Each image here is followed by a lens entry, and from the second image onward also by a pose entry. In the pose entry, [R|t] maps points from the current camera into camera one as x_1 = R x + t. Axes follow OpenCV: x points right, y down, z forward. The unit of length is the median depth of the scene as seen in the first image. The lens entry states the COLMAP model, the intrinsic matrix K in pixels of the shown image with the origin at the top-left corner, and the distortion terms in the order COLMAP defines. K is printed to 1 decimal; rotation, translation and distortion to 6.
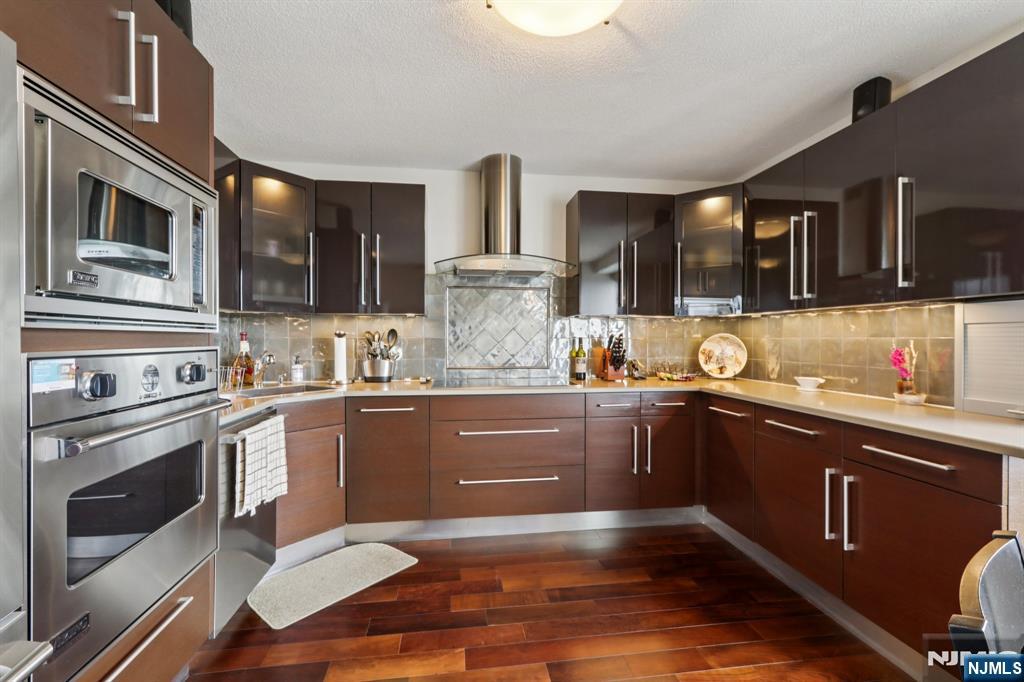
lens RADIAL K [[458.3, 0, 512.0], [0, 458.3, 341.0], [0, 0, 1]] dist [-0.000479, 0.000338]
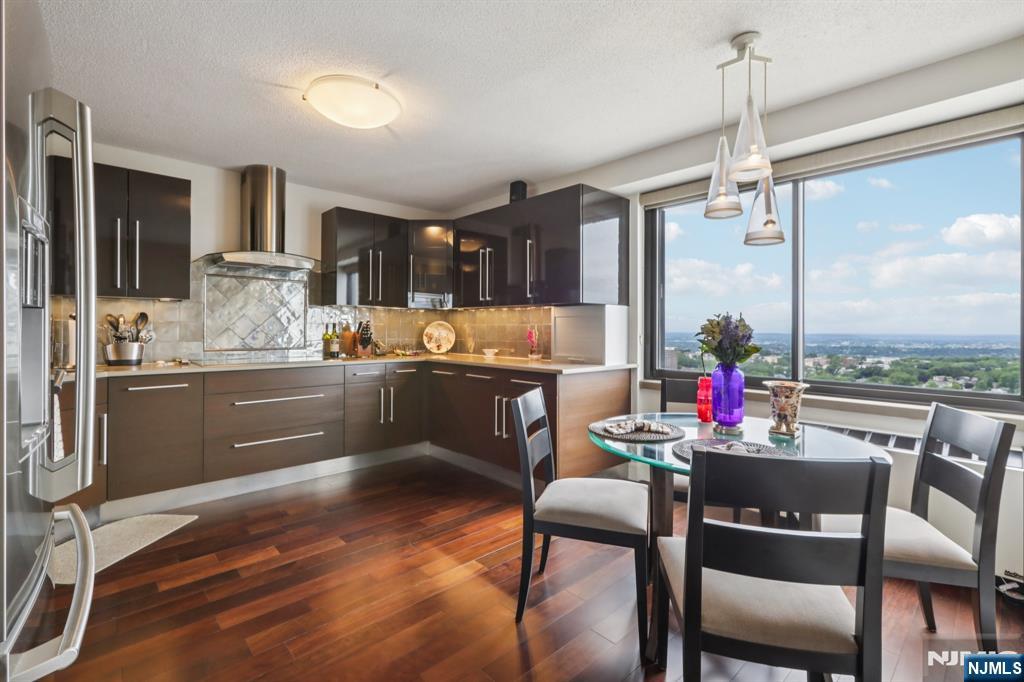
lens RADIAL K [[460.3, 0, 510.4], [0, 460.3, 335.0], [0, 0, 1]] dist [-0.000416, -0.000048]
pose [[0.824982, -0.003625, 0.565147, -0.174172], [-0.002462, 0.999947, 0.010008, 0.011964], [-0.565154, -0.009648, 0.824929, -0.315901]]
